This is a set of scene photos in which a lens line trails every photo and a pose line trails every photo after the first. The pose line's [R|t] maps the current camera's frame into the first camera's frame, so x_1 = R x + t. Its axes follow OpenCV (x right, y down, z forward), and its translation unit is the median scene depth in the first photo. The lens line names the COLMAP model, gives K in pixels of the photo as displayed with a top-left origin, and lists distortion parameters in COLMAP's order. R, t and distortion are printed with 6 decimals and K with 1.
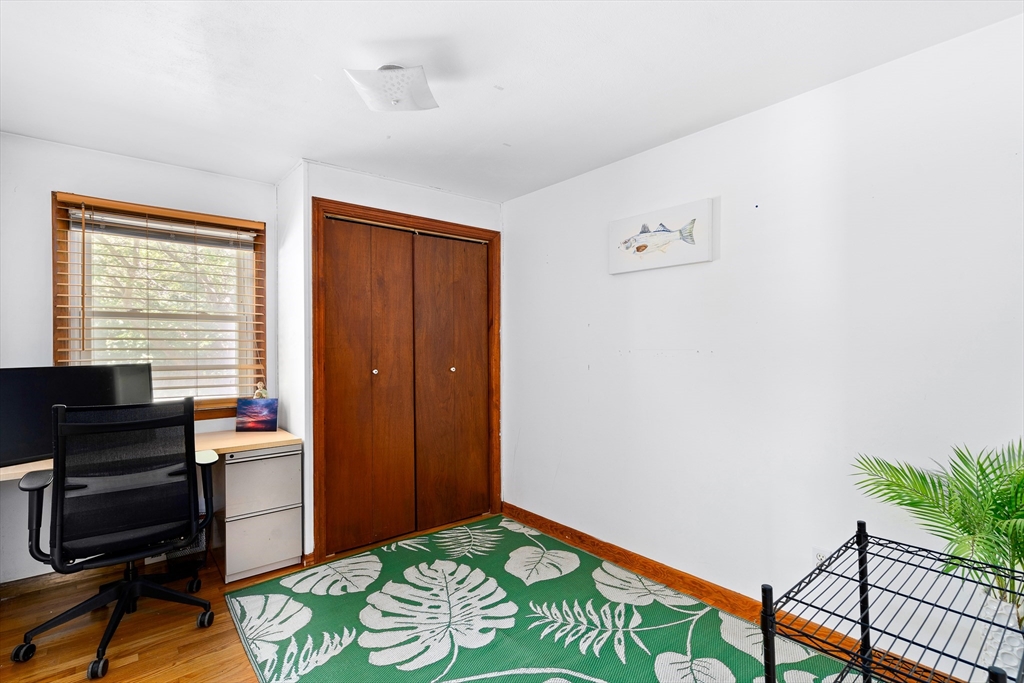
lens RADIAL K [[474.8, 0, 503.1], [0, 474.8, 343.3], [0, 0, 1]] dist [-0.007867, 0.004308]
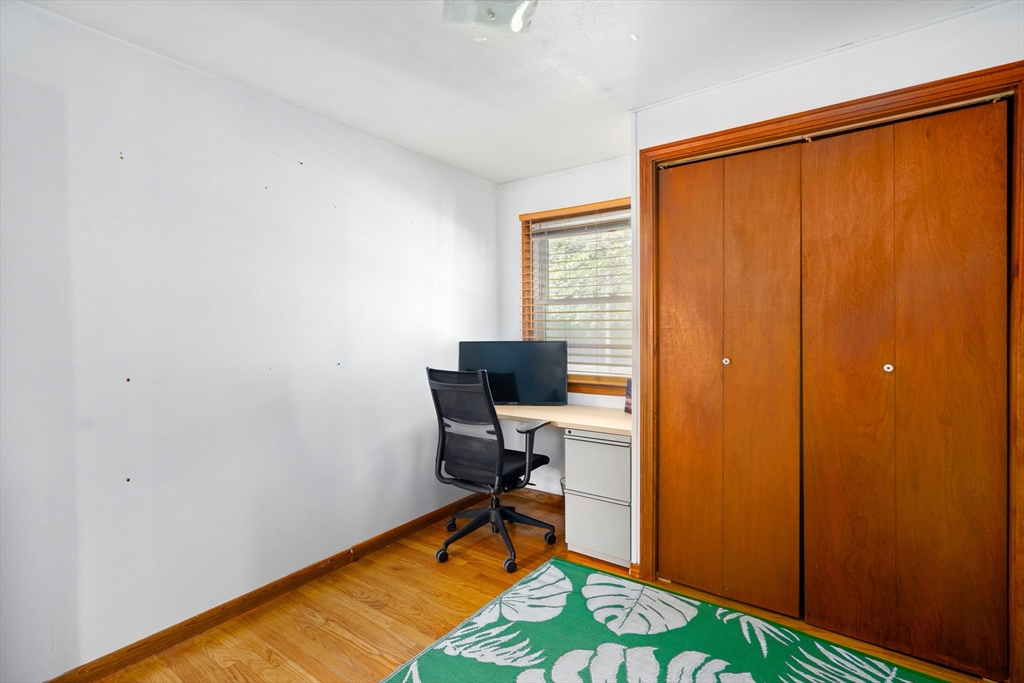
lens RADIAL K [[474.8, 0, 506.2], [0, 474.8, 335.1], [0, 0, 1]] dist [-0.007867, 0.004308]
pose [[0.264744, 0.016457, -0.964178, 0.361216], [0.011326, 0.999732, 0.020174, 0.002507], [0.964252, -0.016261, 0.264487, 0.541914]]
